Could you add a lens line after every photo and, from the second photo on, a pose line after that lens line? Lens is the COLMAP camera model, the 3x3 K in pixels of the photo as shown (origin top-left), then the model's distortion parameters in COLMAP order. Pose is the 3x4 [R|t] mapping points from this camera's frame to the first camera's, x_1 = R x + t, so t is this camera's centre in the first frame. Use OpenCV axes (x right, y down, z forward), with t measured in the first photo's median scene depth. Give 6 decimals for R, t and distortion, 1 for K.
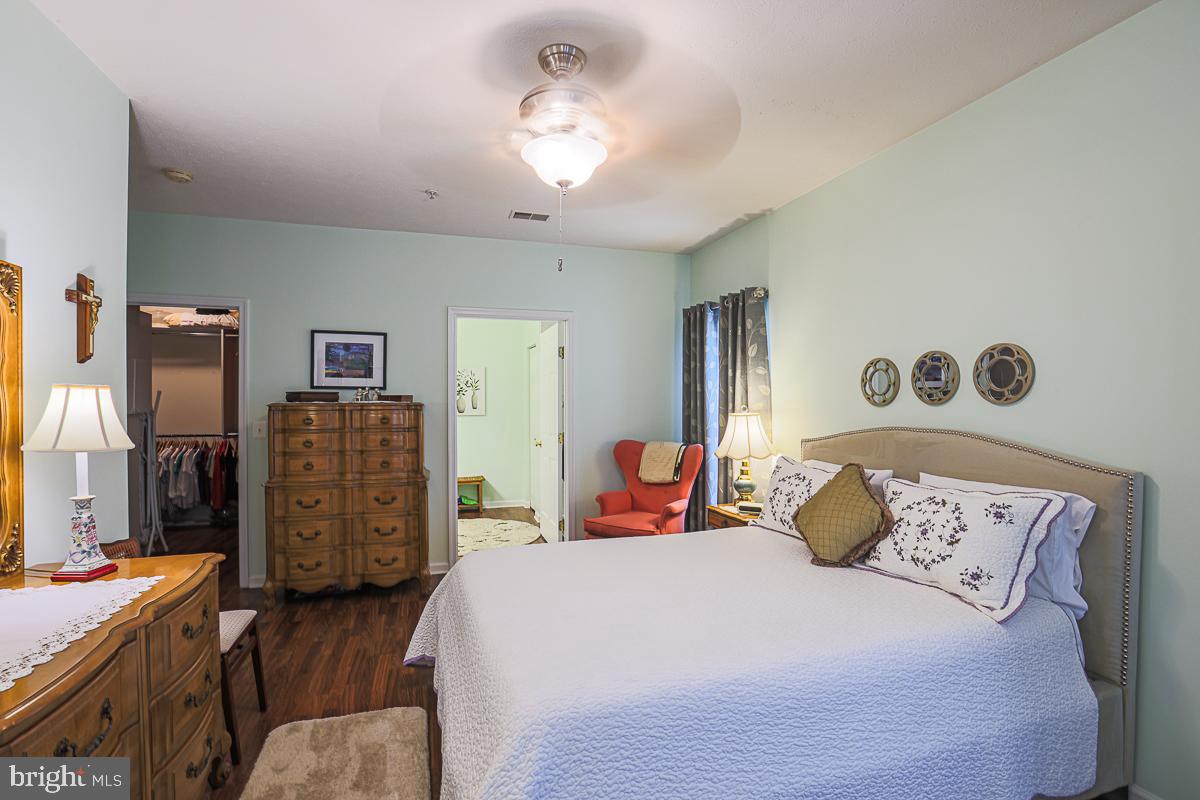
lens RADIAL K [[571.9, 0, 600.5], [0, 571.9, 403.8], [0, 0, 1]] dist [-0.044032, 0.022929]
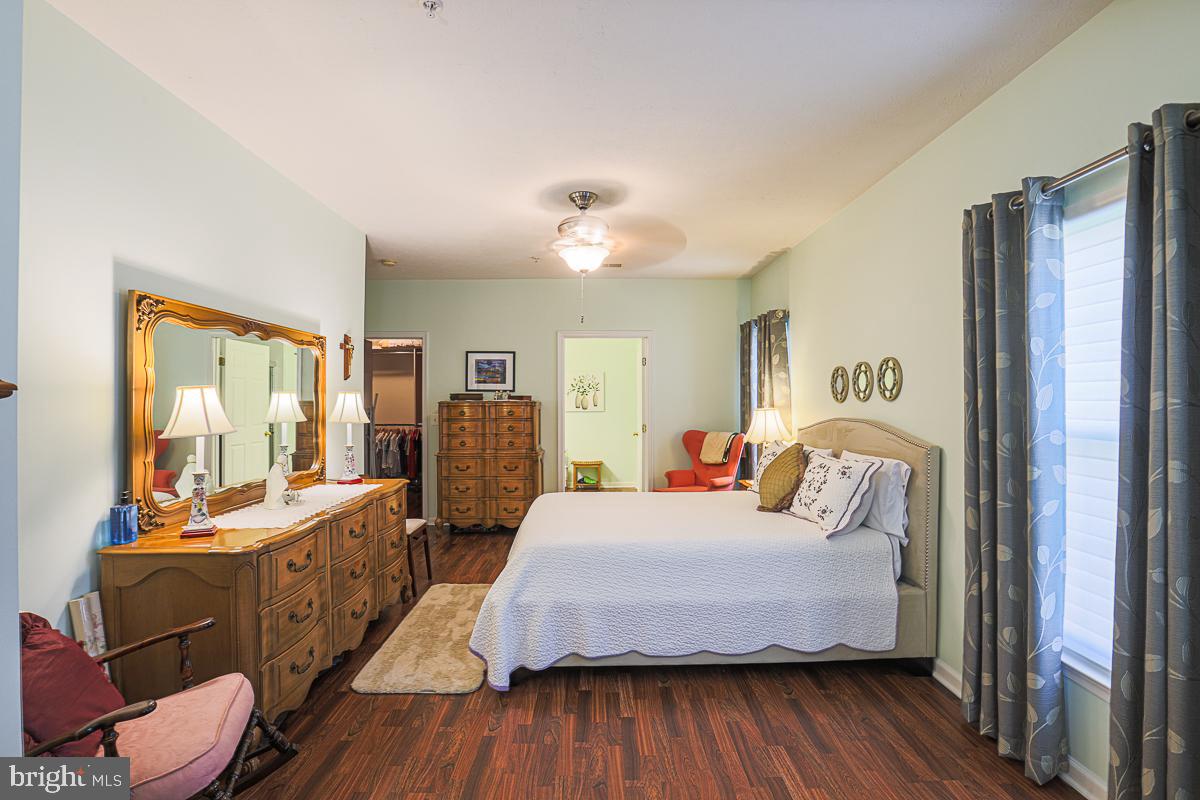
lens RADIAL K [[586.7, 0, 596.5], [0, 586.7, 399.8], [0, 0, 1]] dist [-0.048037, 0.029202]
pose [[0.955318, -0.001604, -0.295575, 0.268274], [-0.000080, 0.999984, -0.005686, 0.003580], [0.295579, 0.005456, 0.955303, -0.359096]]
